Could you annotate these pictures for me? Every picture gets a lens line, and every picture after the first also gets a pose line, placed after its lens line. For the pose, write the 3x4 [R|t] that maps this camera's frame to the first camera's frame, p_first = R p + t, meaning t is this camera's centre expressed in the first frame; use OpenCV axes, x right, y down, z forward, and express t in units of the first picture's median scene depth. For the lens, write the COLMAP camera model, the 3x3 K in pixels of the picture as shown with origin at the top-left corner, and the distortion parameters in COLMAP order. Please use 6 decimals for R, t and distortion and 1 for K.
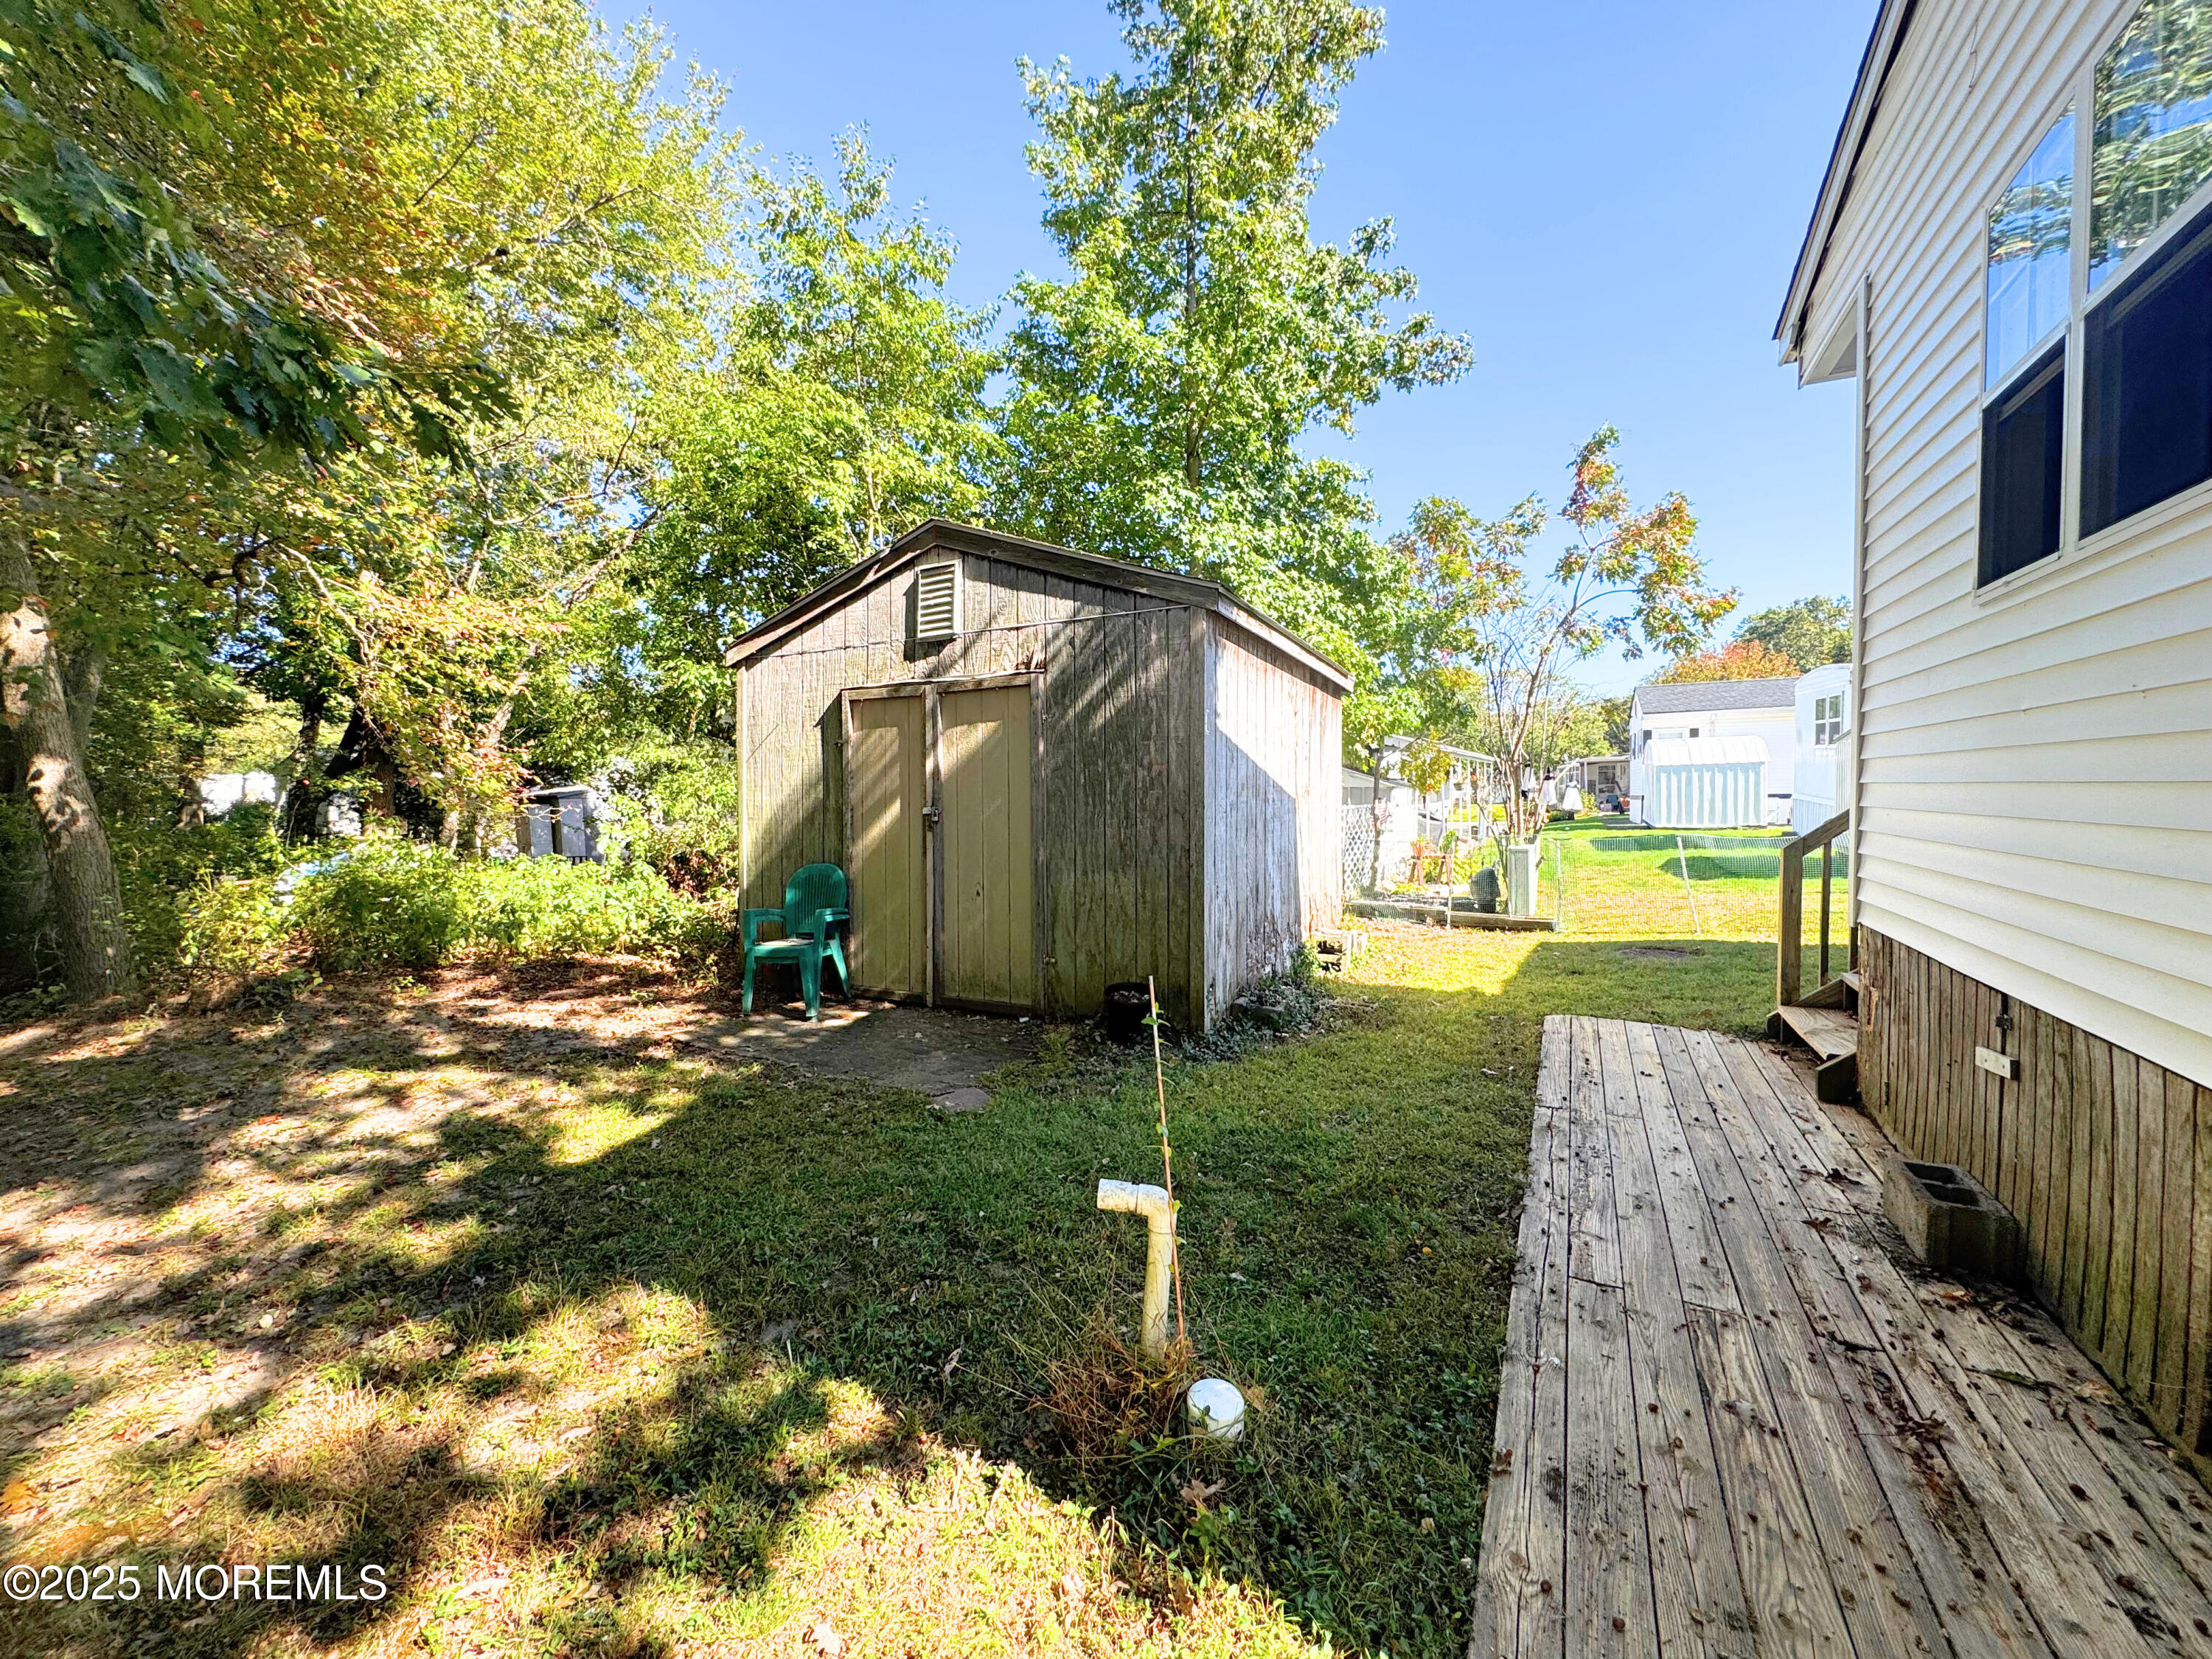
lens RADIAL K [[883.7, 0, 1109.5], [0, 883.7, 826.1], [0, 0, 1]] dist [0.003723, 0.000308]
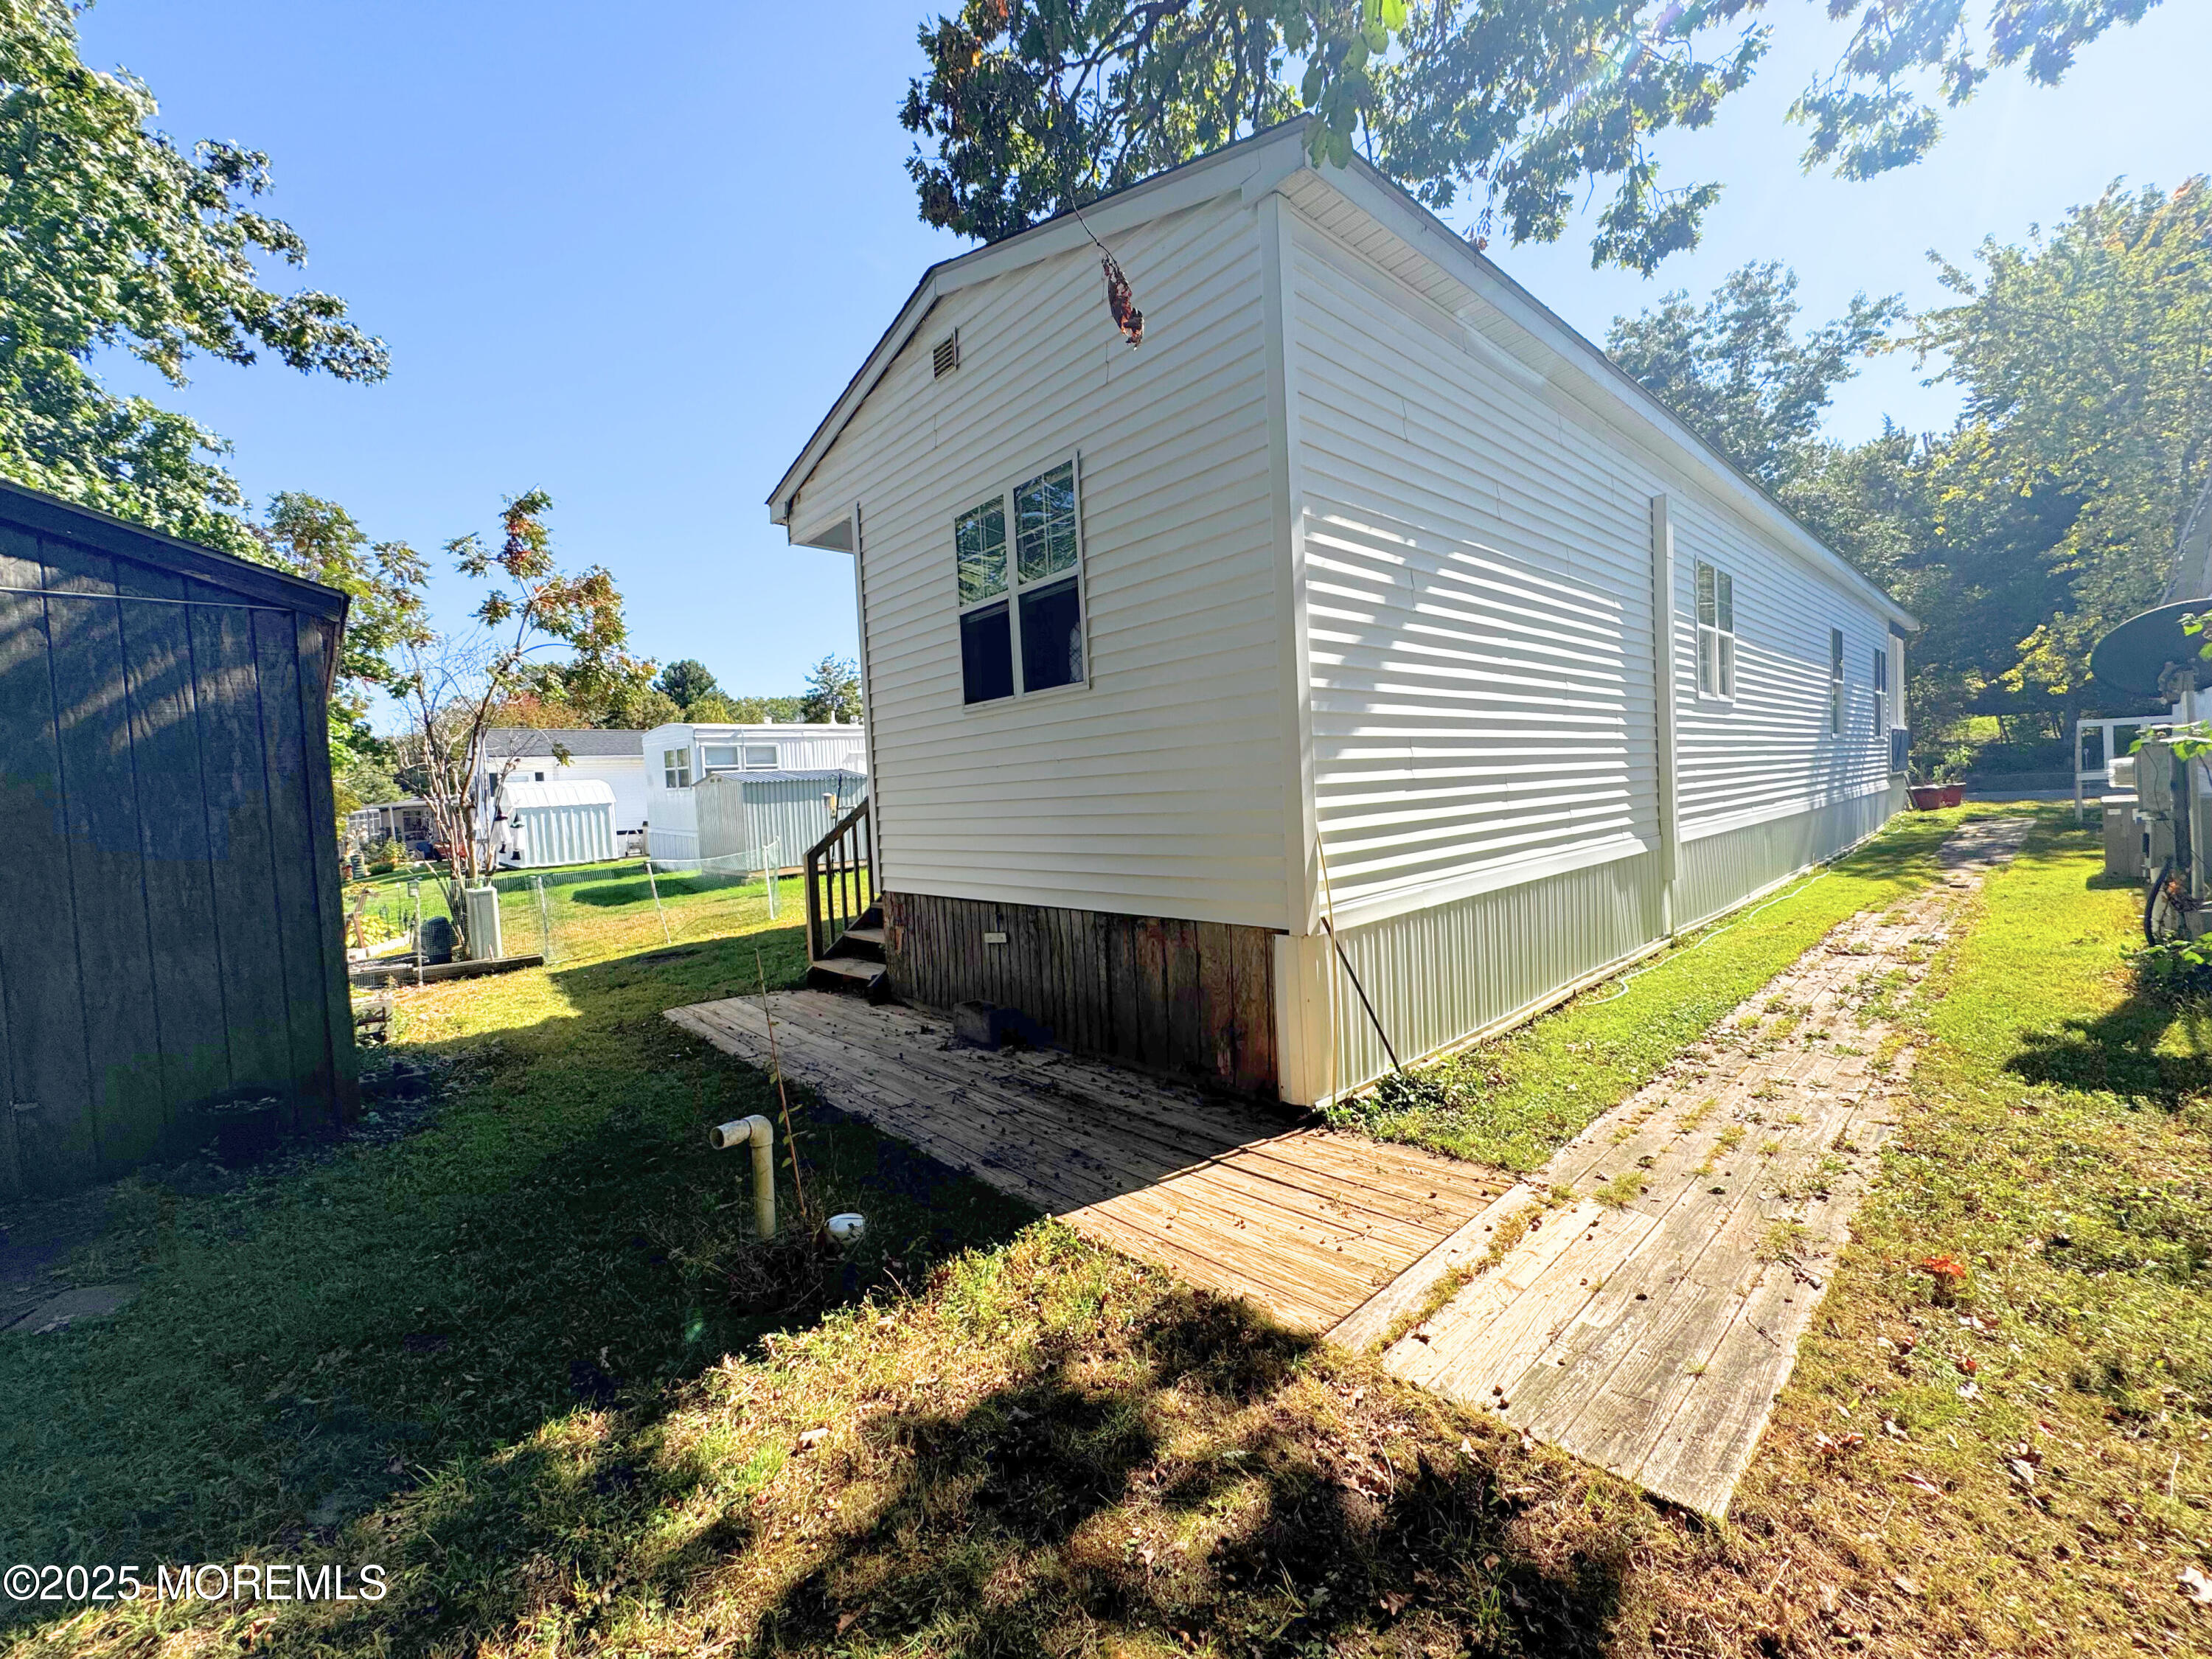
lens RADIAL K [[883.7, 0, 1108.1], [0, 883.7, 831.2], [0, 0, 1]] dist [0.003723, 0.000308]
pose [[0.350923, -0.041626, 0.935479, -0.466863], [0.083734, 0.996404, 0.012927, 0.009916], [-0.932653, 0.073795, 0.353147, 0.014401]]
